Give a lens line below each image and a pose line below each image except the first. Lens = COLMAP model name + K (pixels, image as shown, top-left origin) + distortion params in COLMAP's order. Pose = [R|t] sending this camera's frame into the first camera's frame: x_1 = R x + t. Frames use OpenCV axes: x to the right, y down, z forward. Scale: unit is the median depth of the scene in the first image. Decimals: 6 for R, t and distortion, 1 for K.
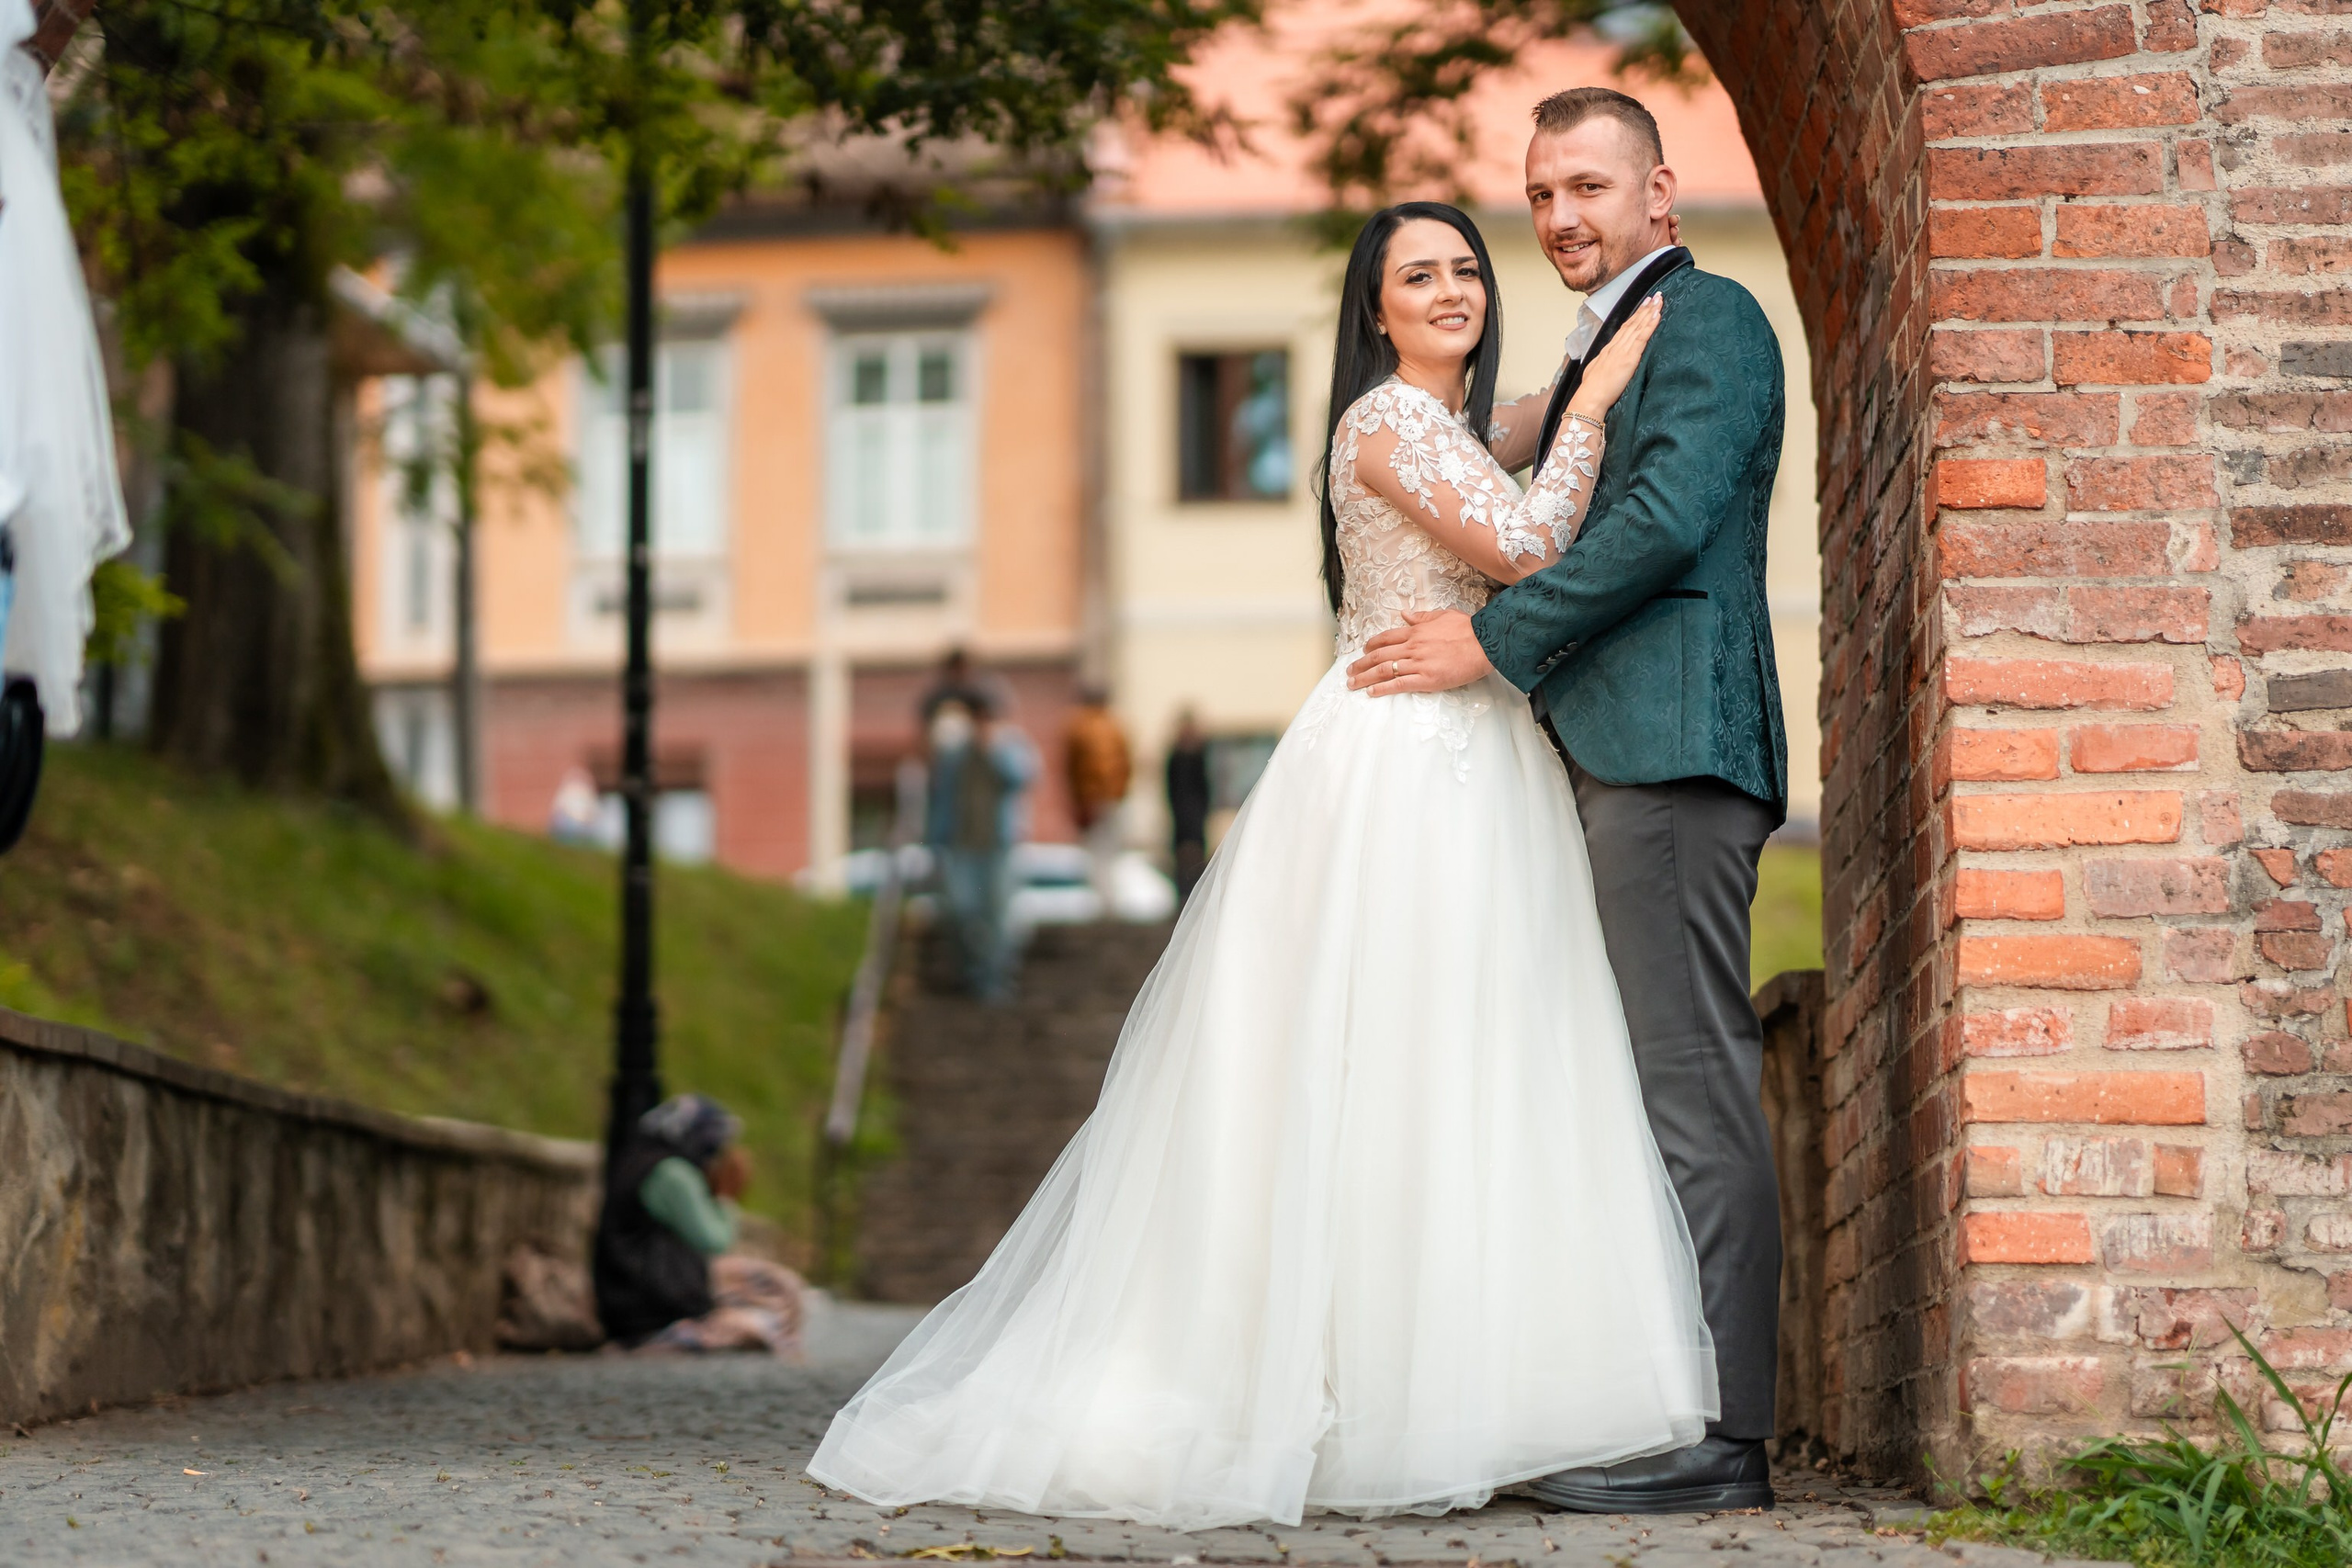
lens RADIAL K [[5559.7, 0, 1176.0], [0, 5559.7, 784.0], [0, 0, 1]] dist [-0.002902, -0.107767]
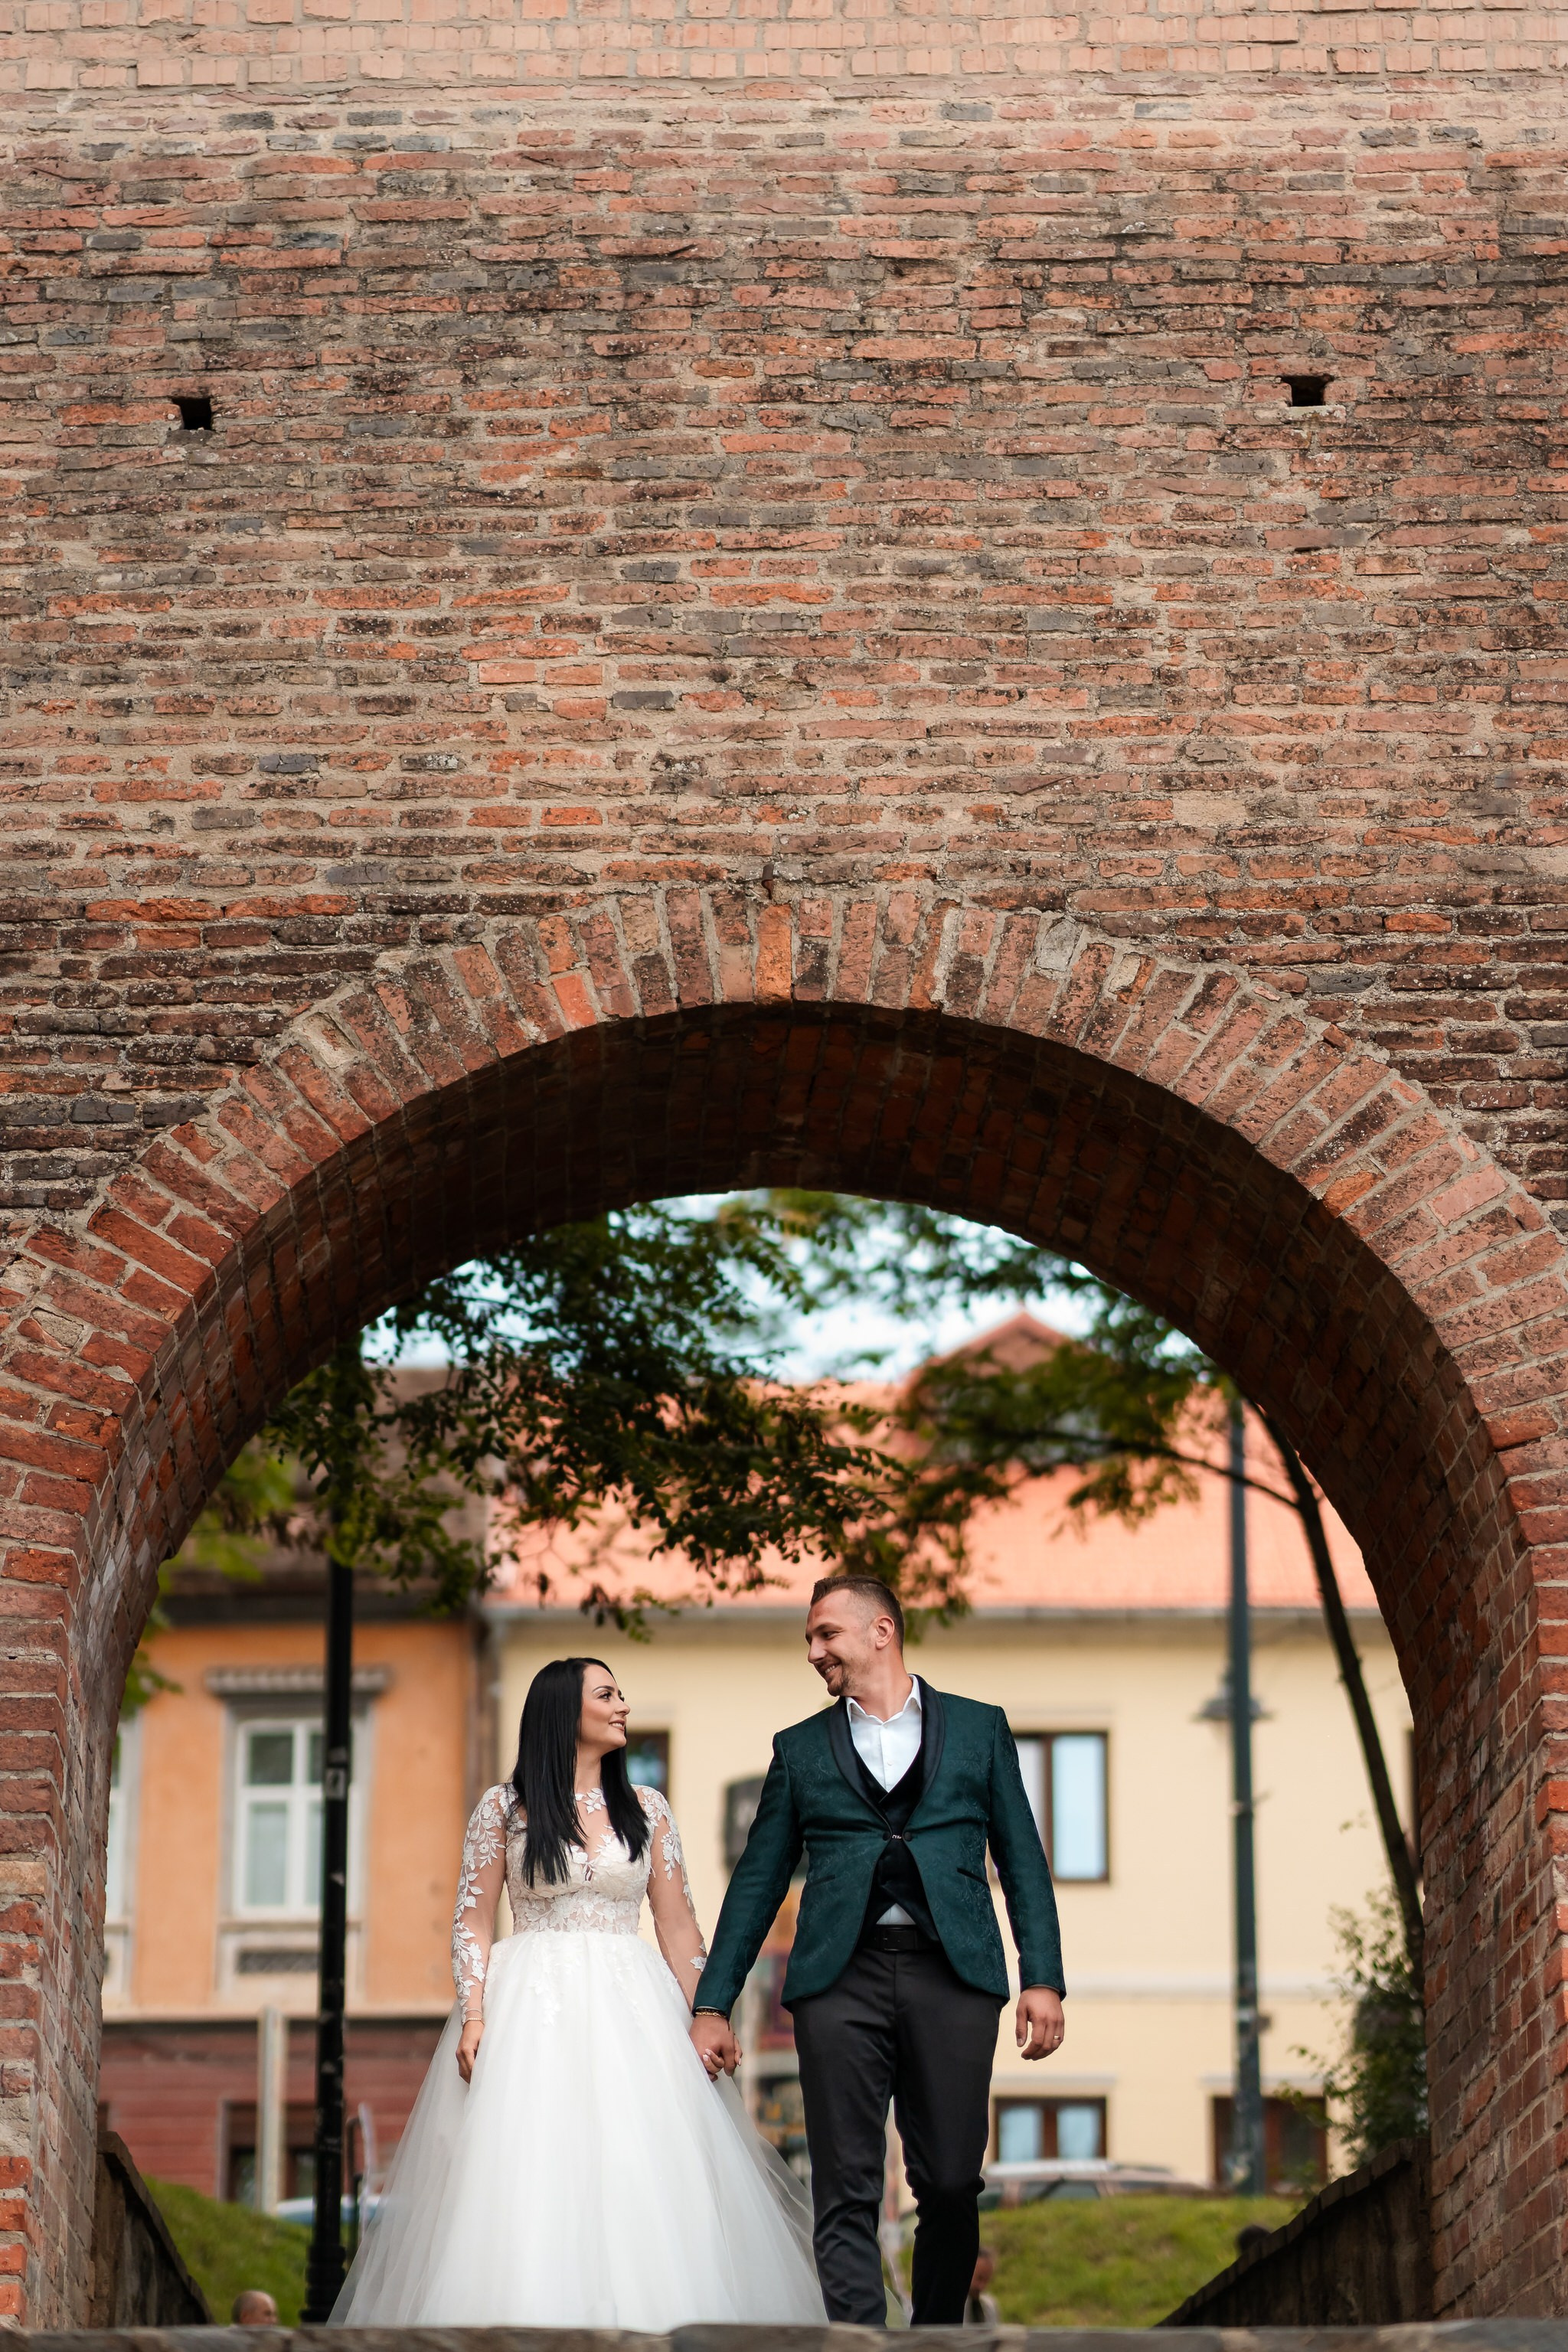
lens RADIAL K [[5644.0, 0, 784.0], [0, 5644.0, 1176.0], [0, 0, 1]] dist [-0.019915, 0.115328]
pose [[0.997453, 0.026848, 0.066086, -0.184158], [-0.014631, 0.983769, -0.178841, 0.060652], [-0.069815, 0.177418, 0.981656, -0.578183]]
